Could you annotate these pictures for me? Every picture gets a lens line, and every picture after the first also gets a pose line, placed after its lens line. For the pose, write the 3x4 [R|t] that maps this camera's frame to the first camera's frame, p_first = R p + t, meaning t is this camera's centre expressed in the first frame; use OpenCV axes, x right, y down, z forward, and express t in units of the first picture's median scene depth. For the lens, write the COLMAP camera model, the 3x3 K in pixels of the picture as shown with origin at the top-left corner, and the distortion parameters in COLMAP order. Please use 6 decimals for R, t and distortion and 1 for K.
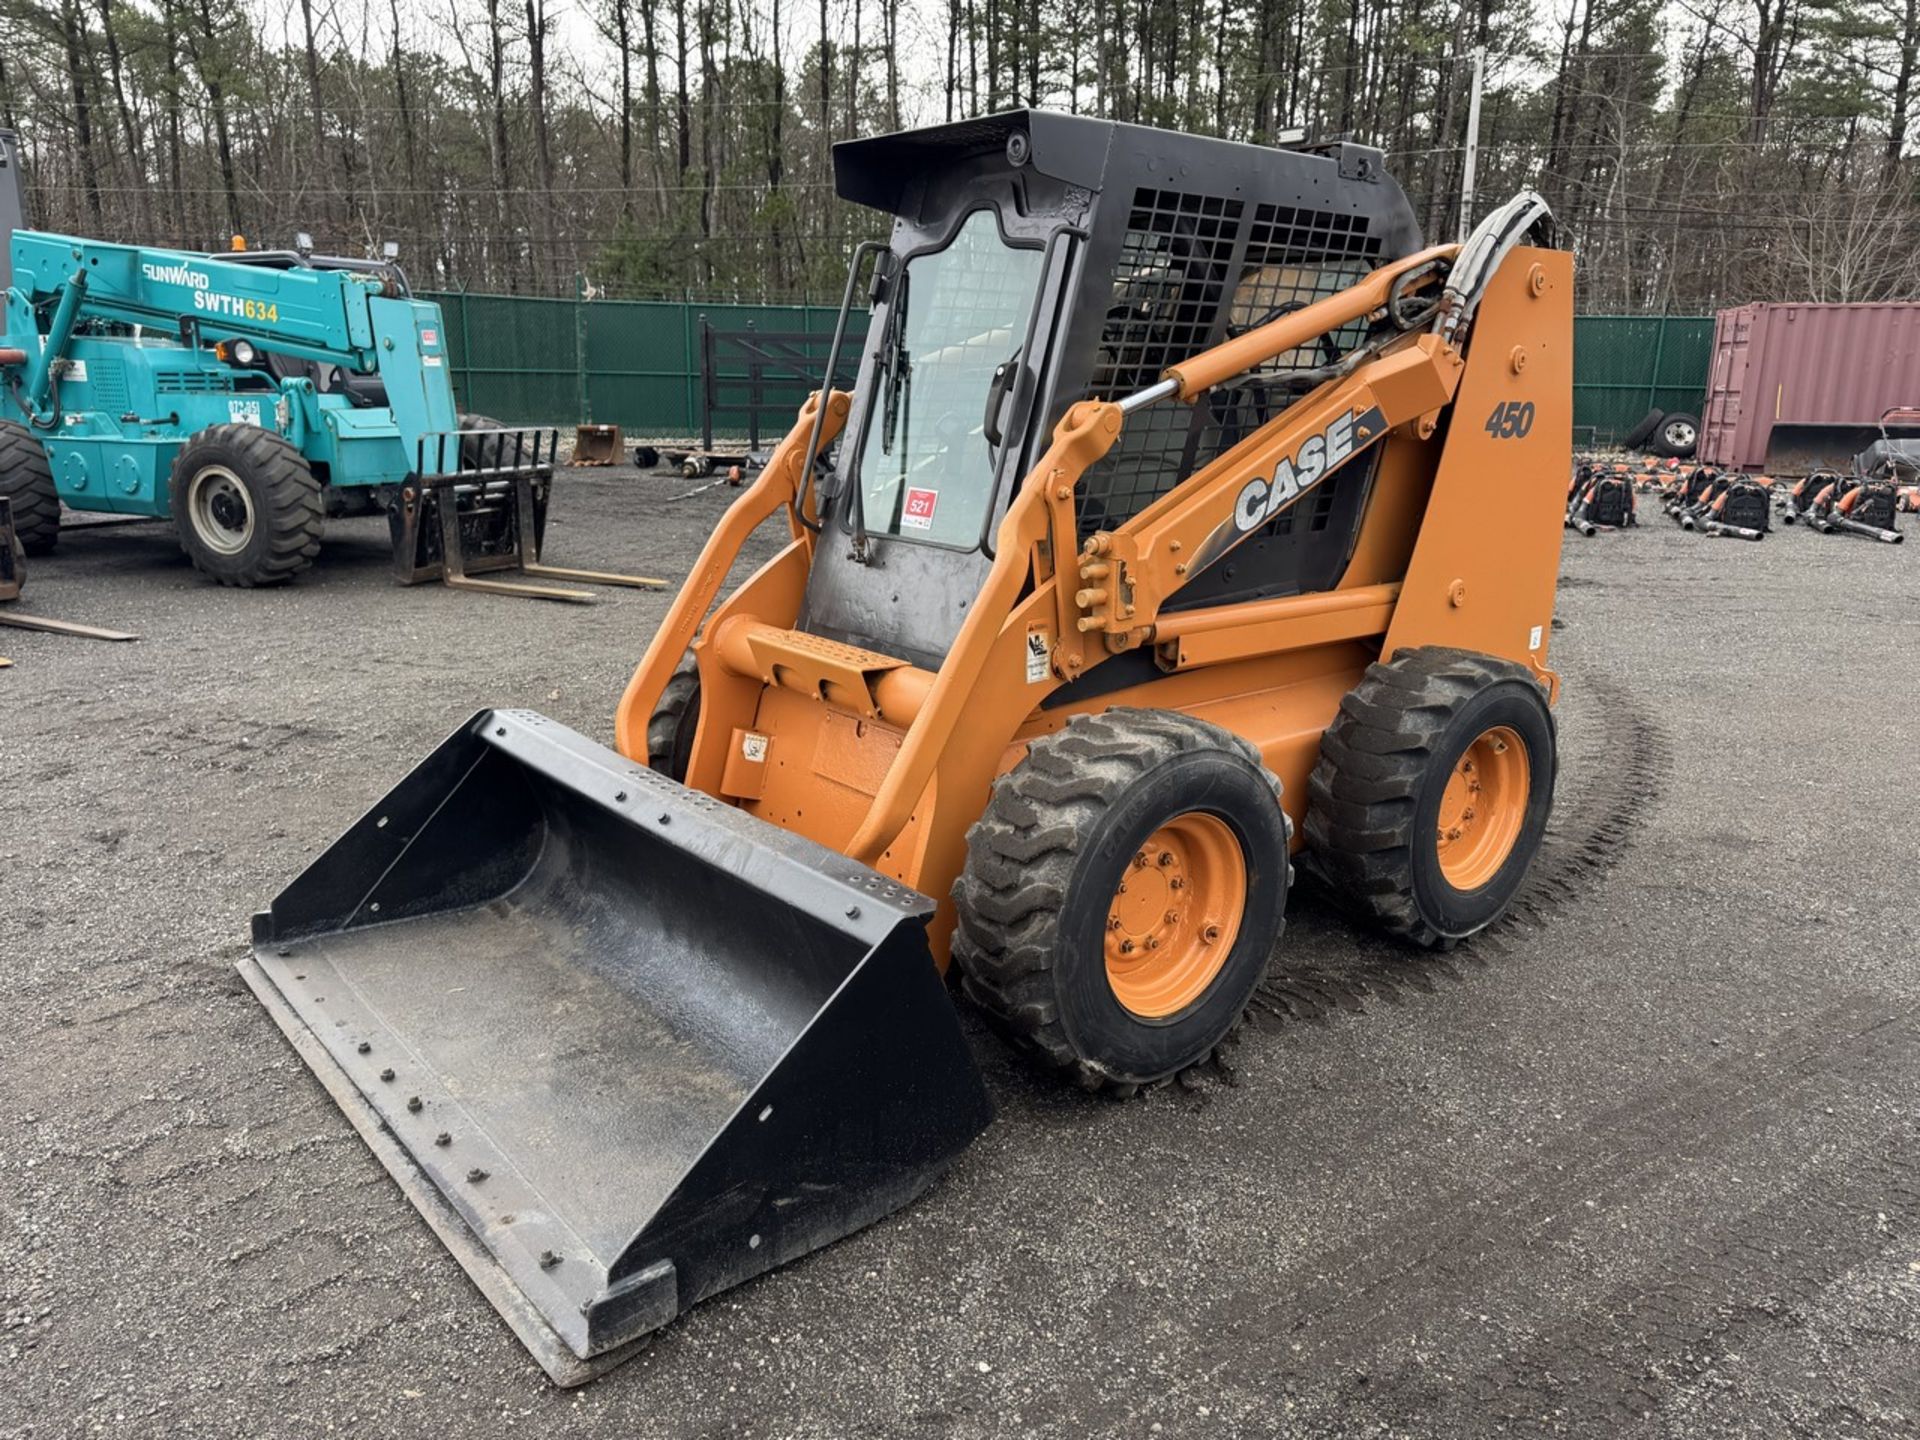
lens RADIAL K [[1353.9, 0, 937.5], [0, 1353.9, 726.9], [0, 0, 1]] dist [0.082831, -0.107010]
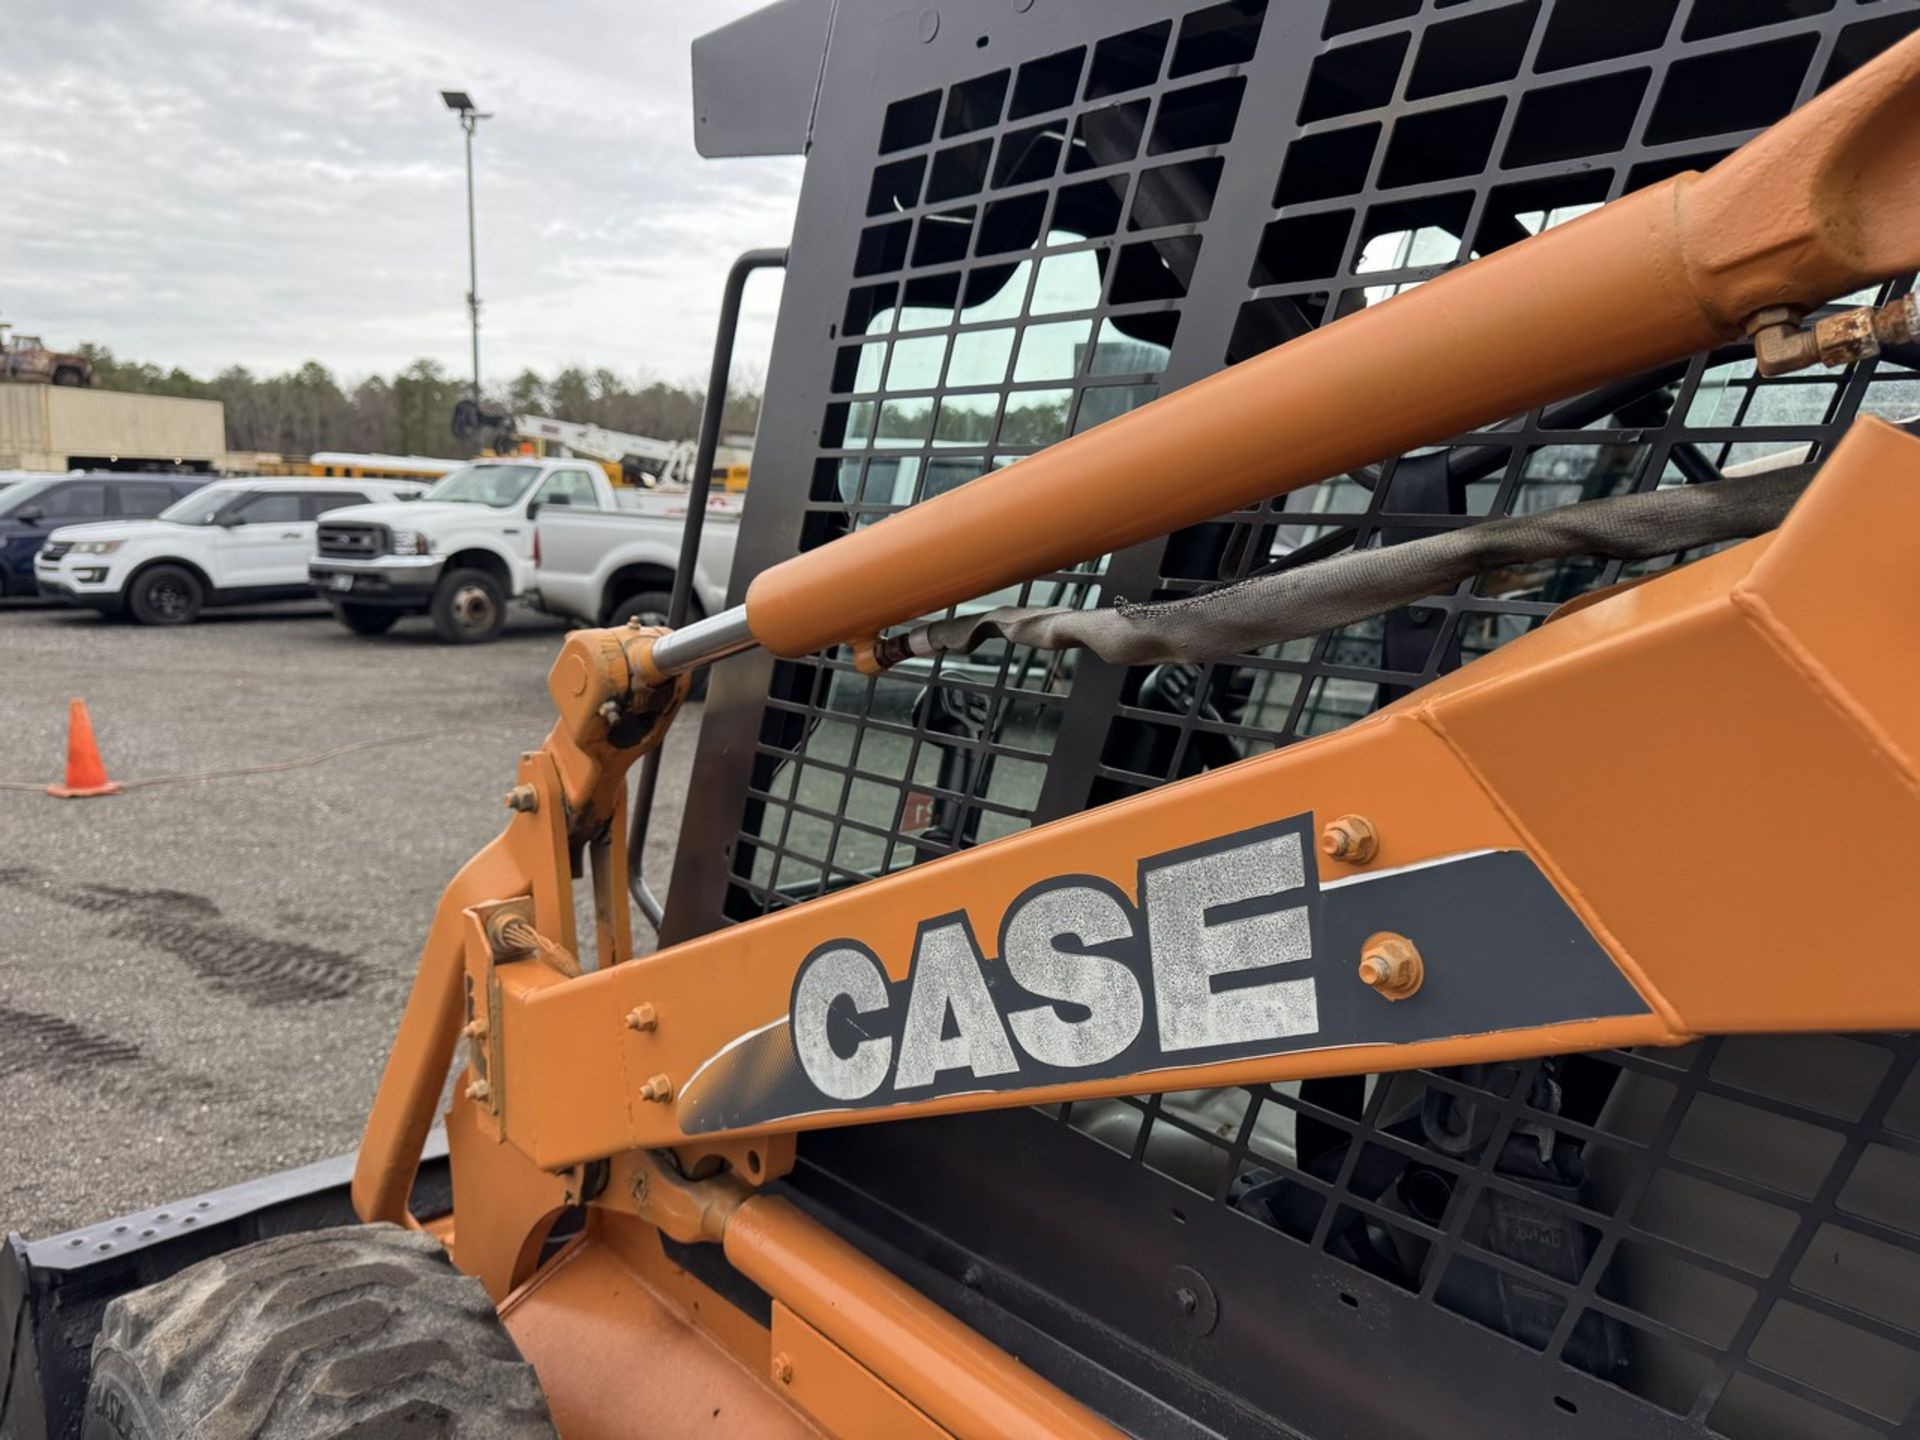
lens RADIAL K [[1391.1, 0, 960.0], [0, 1391.1, 733.1], [0, 0, 1]] dist [0.033383, -0.050059]
pose [[0.034993, 0.147940, -0.988377, 0.520816], [-0.289541, 0.948068, 0.131655, -0.268892], [0.956526, 0.281569, 0.076011, 0.976617]]
